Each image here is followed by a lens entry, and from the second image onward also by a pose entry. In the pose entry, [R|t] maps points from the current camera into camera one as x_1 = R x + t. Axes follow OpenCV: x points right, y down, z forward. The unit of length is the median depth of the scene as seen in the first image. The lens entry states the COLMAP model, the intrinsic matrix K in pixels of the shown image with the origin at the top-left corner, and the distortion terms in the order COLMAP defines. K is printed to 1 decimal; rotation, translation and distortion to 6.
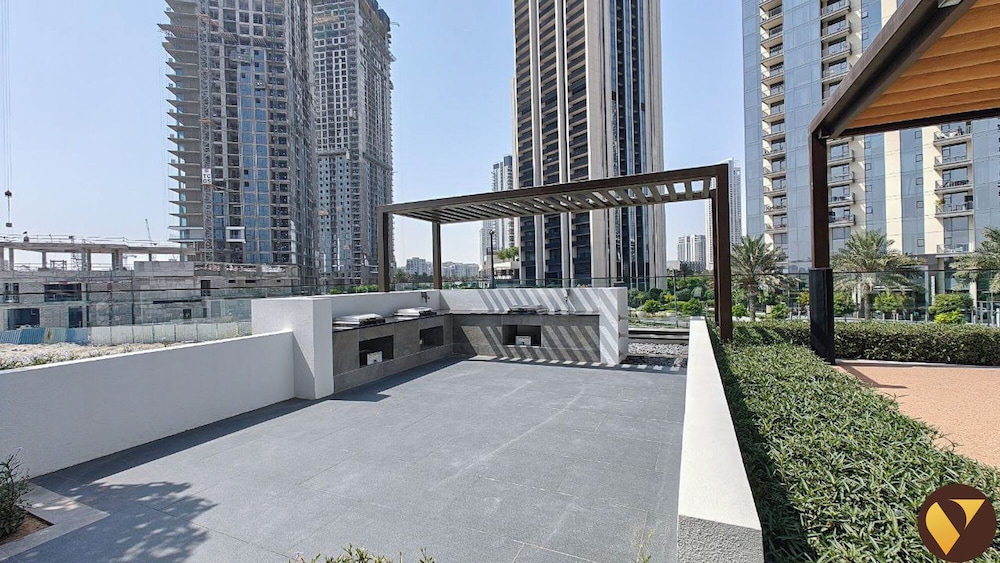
lens RADIAL K [[419.8, 0, 505.0], [0, 419.8, 280.9], [0, 0, 1]] dist [0.009703, -0.002139]
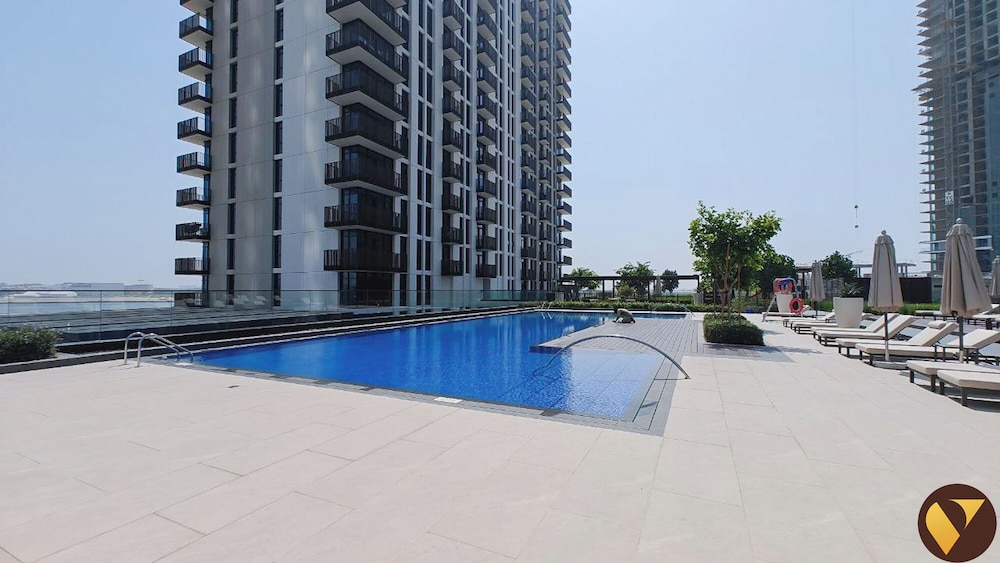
lens RADIAL K [[419.8, 0, 500.2], [0, 419.8, 279.0], [0, 0, 1]] dist [0.009703, -0.002139]
pose [[-0.021883, -0.001623, -0.999759, 0.466656], [-0.002150, 0.999996, -0.001576, -0.010988], [0.999758, 0.002115, -0.021886, -0.222689]]
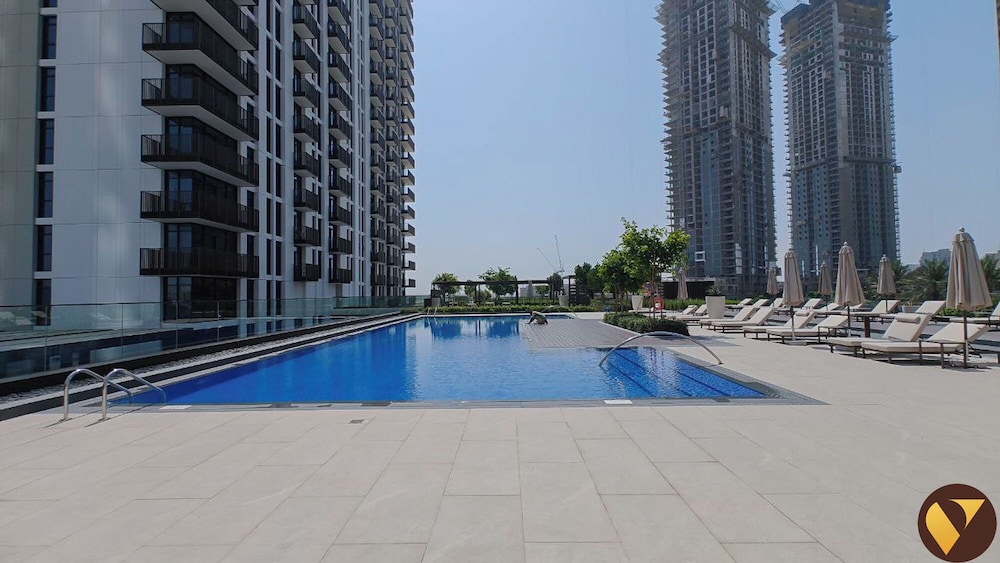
lens RADIAL K [[419.8, 0, 499.9], [0, 419.8, 280.8], [0, 0, 1]] dist [0.009703, -0.002139]
pose [[0.401635, -0.010072, -0.915745, 0.454876], [0.005832, 0.999947, -0.008440, -0.011243], [0.915781, -0.001951, 0.401672, -0.280918]]
